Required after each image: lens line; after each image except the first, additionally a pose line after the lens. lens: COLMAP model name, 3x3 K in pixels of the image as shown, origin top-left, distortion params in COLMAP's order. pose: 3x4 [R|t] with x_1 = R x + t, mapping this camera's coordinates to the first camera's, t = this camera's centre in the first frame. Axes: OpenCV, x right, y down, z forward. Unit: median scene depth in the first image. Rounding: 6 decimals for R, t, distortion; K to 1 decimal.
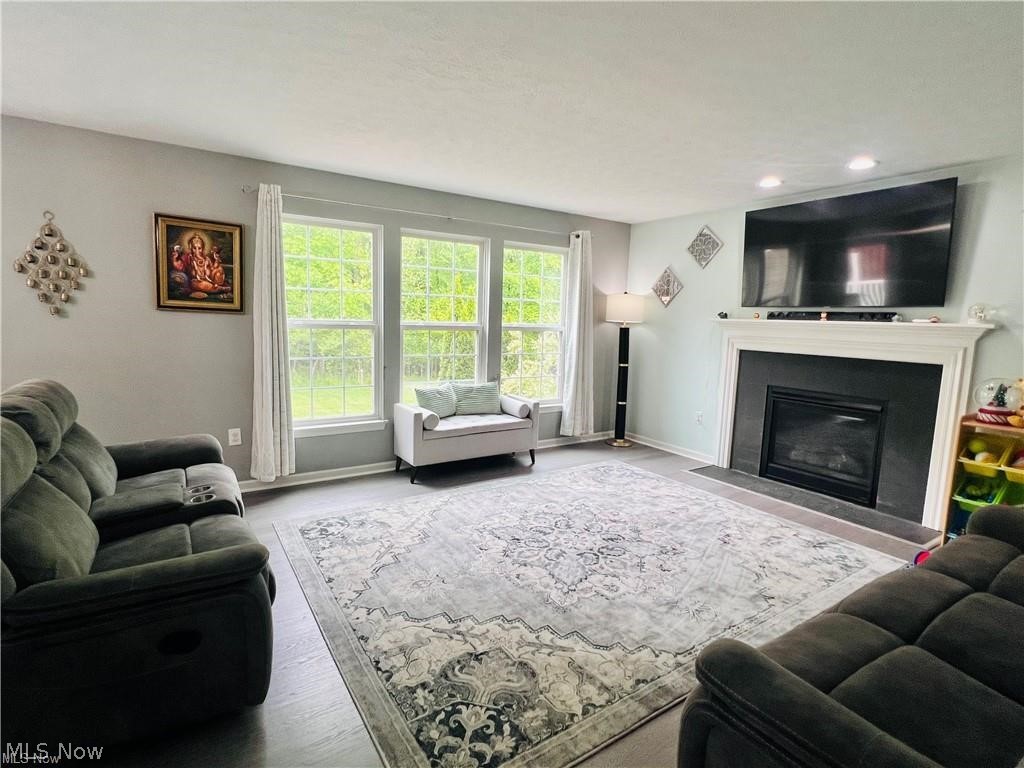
lens RADIAL K [[507.3, 0, 509.9], [0, 507.3, 377.9], [0, 0, 1]] dist [0.002142, -0.001521]
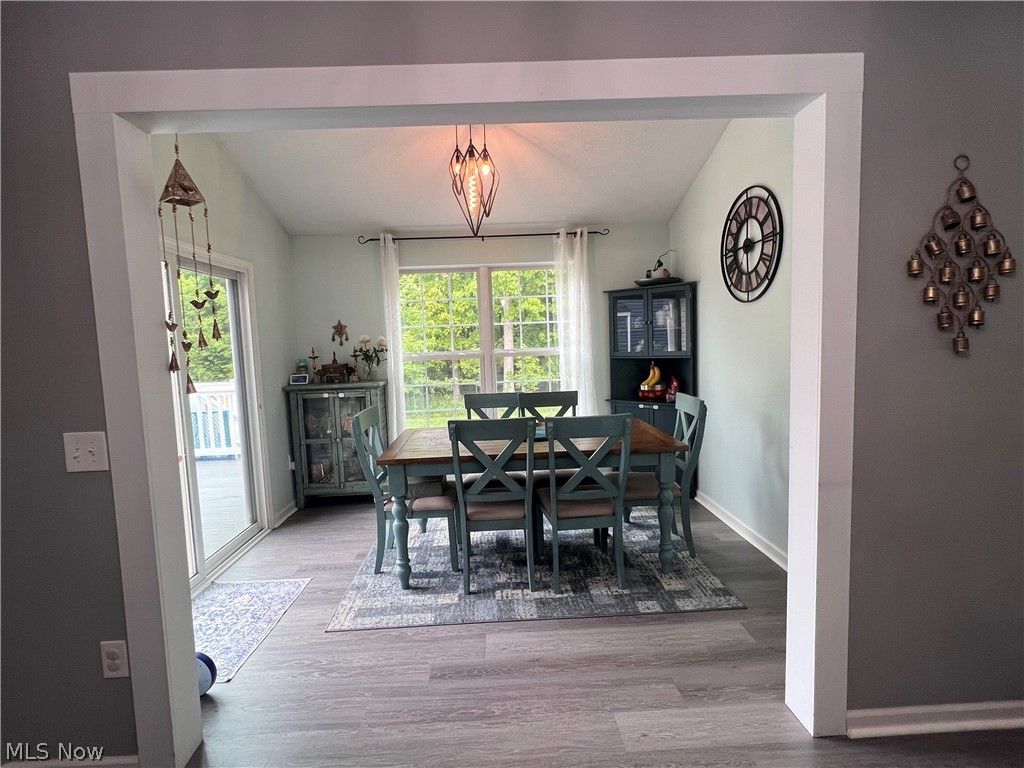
lens RADIAL K [[496.6, 0, 511.0], [0, 496.6, 382.6], [0, 0, 1]] dist [-0.002704, 0.000406]
pose [[0.844951, -0.012051, -0.534708, -0.847638], [-0.002883, 0.999629, -0.027085, -0.065462], [0.534836, 0.024427, 0.844603, 0.267869]]
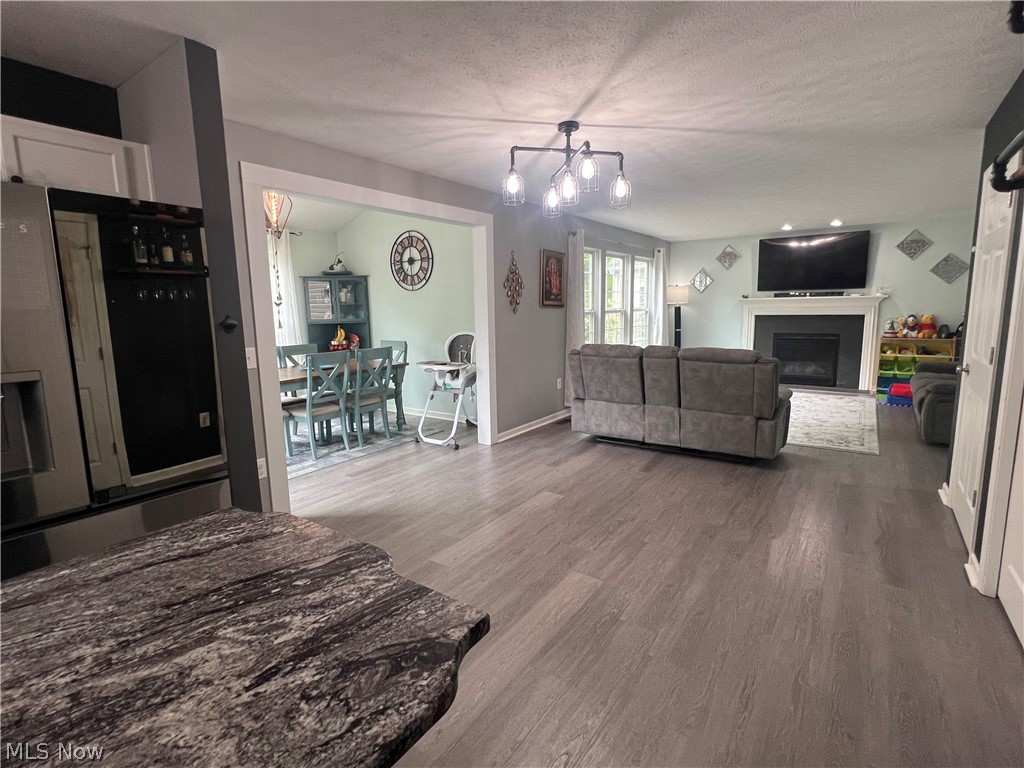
lens RADIAL K [[507.3, 0, 512.0], [0, 507.3, 373.1], [0, 0, 1]] dist [0.002142, -0.001521]
pose [[0.931985, -0.094405, 0.349989, -1.268815], [0.089266, 0.995531, 0.030825, 0.021138], [-0.351335, 0.002514, 0.936247, -0.483742]]
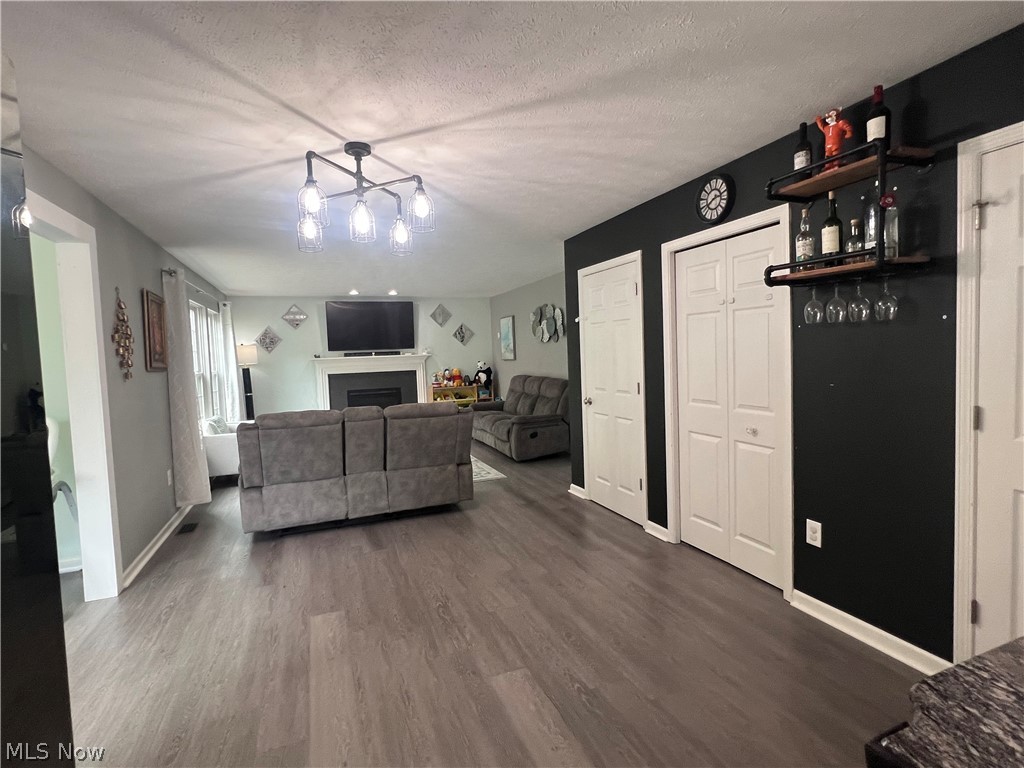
lens RADIAL K [[507.3, 0, 509.0], [0, 507.3, 375.3], [0, 0, 1]] dist [0.002142, -0.001521]
pose [[0.212457, -0.080989, 0.973808, -1.508046], [0.159504, 0.986068, 0.047209, -0.043170], [-0.964064, 0.145297, 0.222415, -0.045996]]
